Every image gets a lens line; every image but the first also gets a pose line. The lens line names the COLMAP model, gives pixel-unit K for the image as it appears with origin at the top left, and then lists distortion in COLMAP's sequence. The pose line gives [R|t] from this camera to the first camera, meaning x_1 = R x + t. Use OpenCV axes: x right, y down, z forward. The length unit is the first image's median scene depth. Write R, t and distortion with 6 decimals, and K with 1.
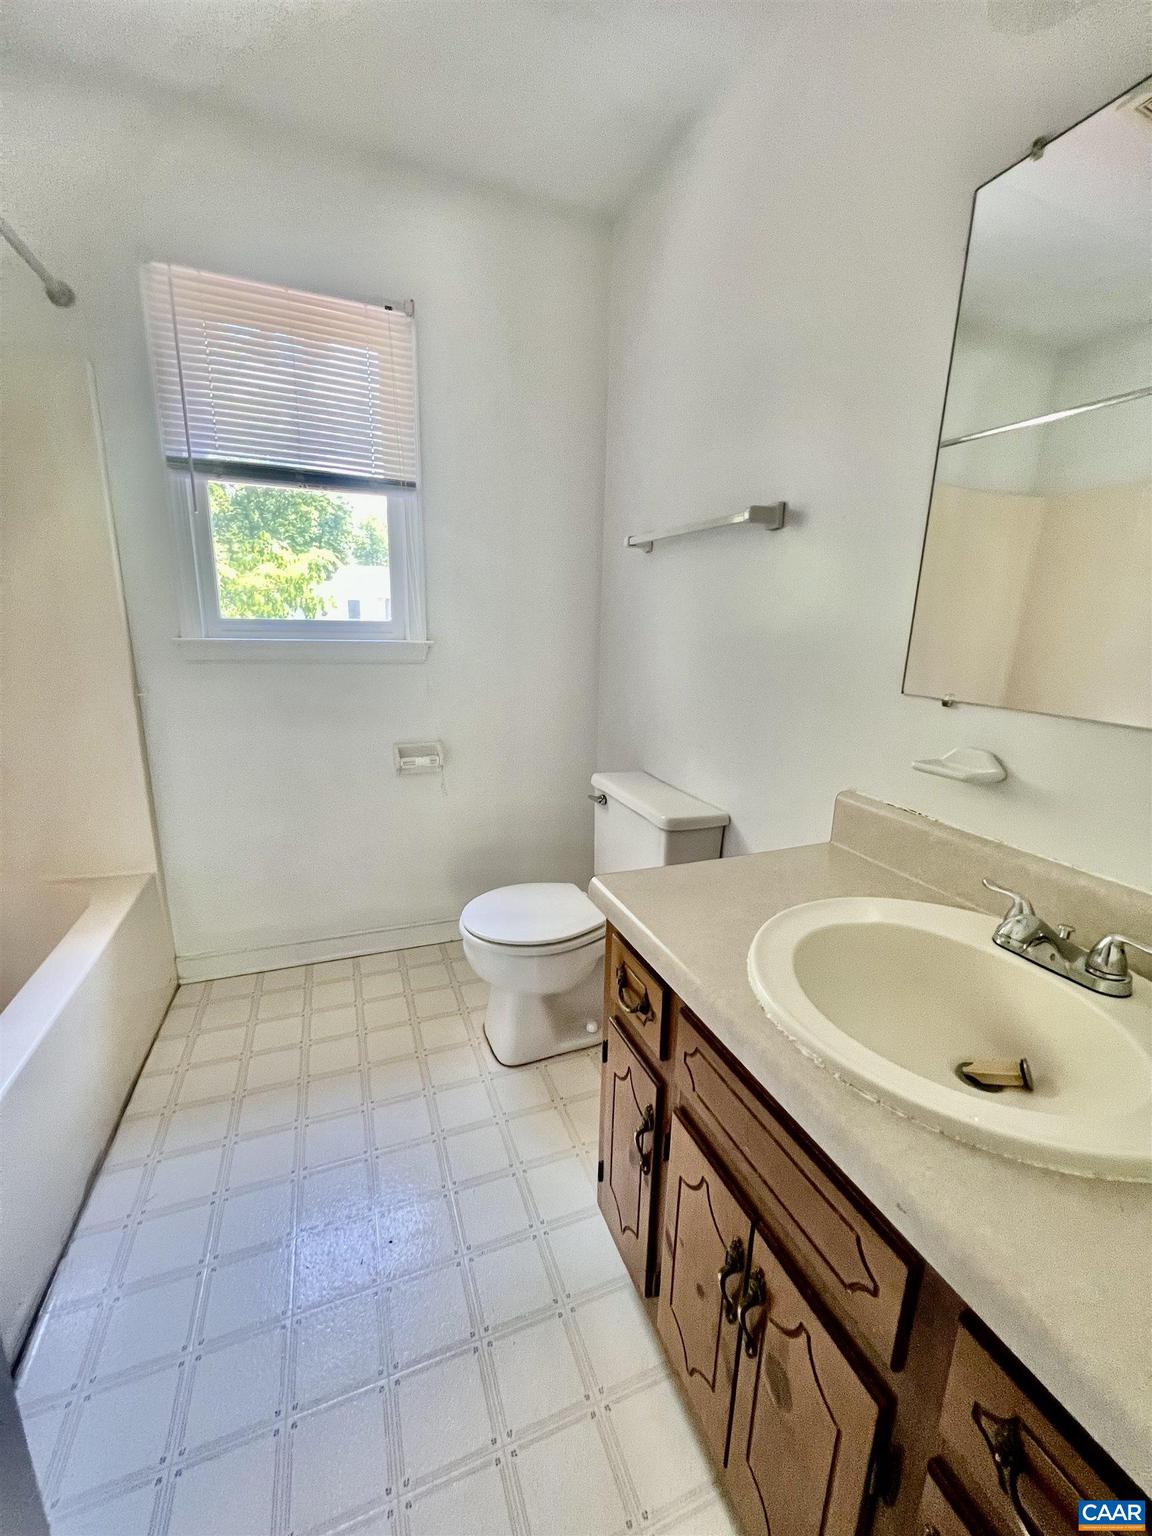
lens RADIAL K [[611.1, 0, 598.4], [0, 611.1, 766.9], [0, 0, 1]] dist [0.000219, 0.000072]
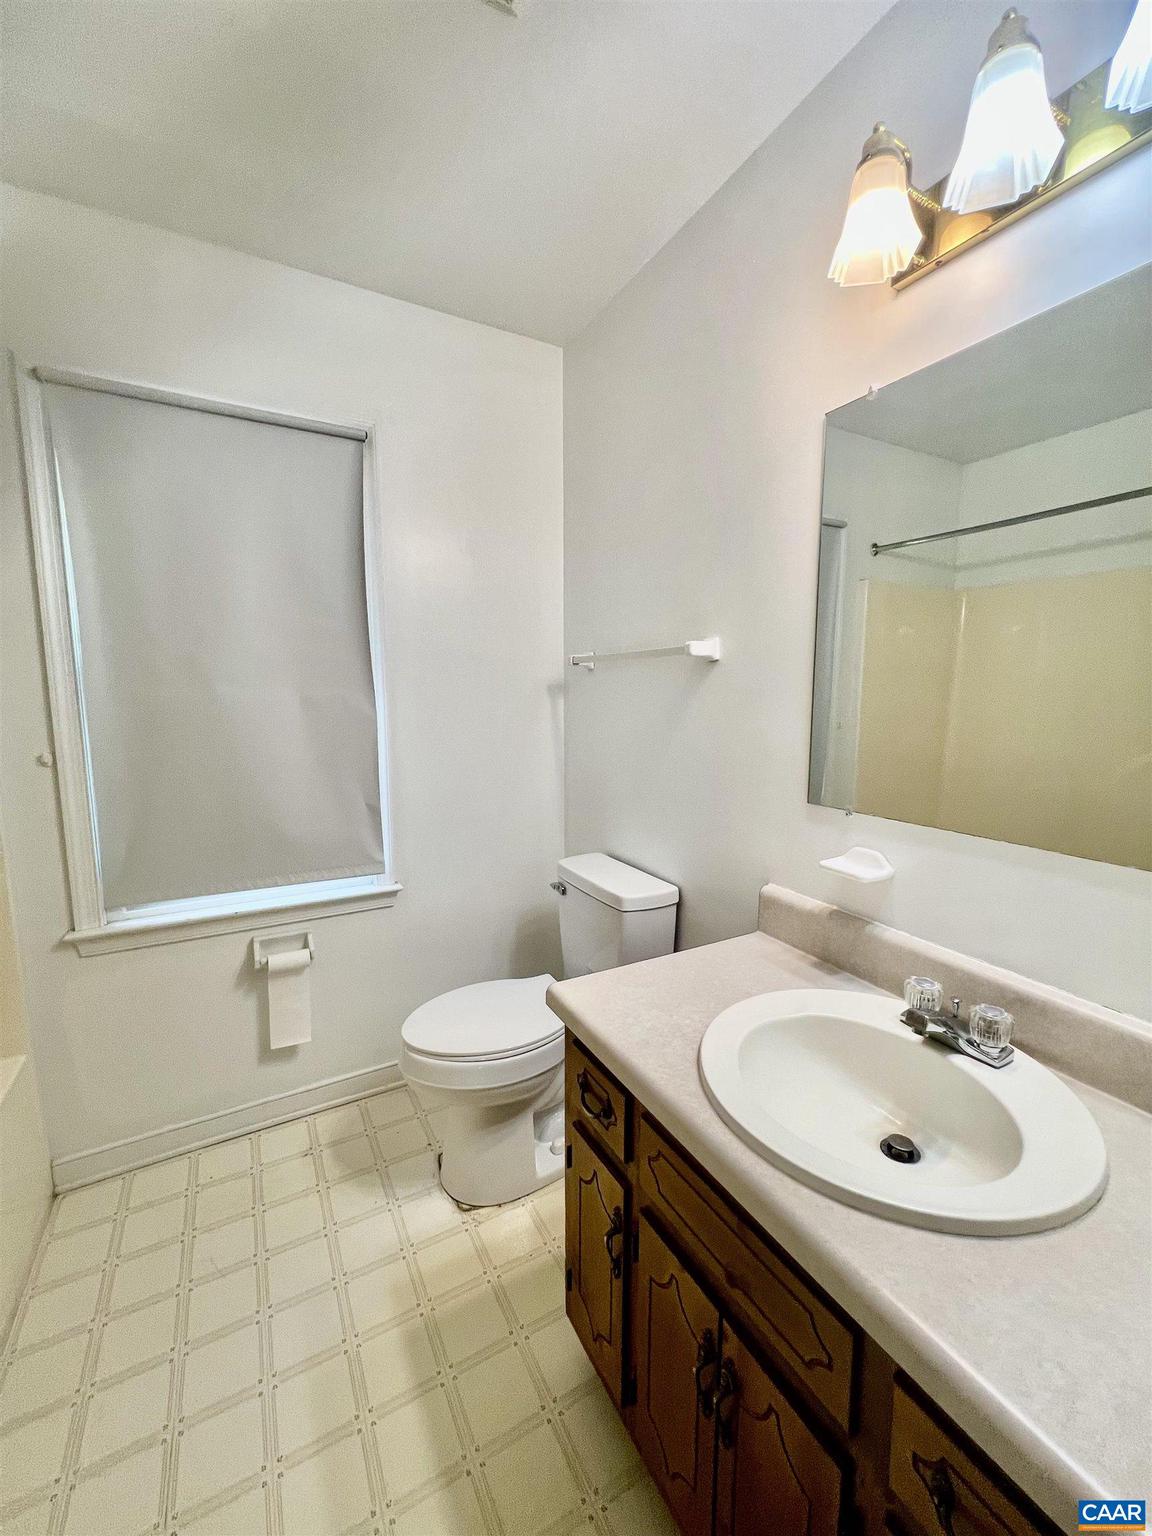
lens RADIAL K [[622.0, 0, 576.0], [0, 622.0, 768.0], [0, 0, 1]] dist [-0.000417, 0.000314]
pose [[0.995661, -0.048059, 0.079687, -0.043514], [0.055941, 0.993430, -0.099839, -0.121542], [-0.074365, 0.103864, 0.991808, -0.176749]]
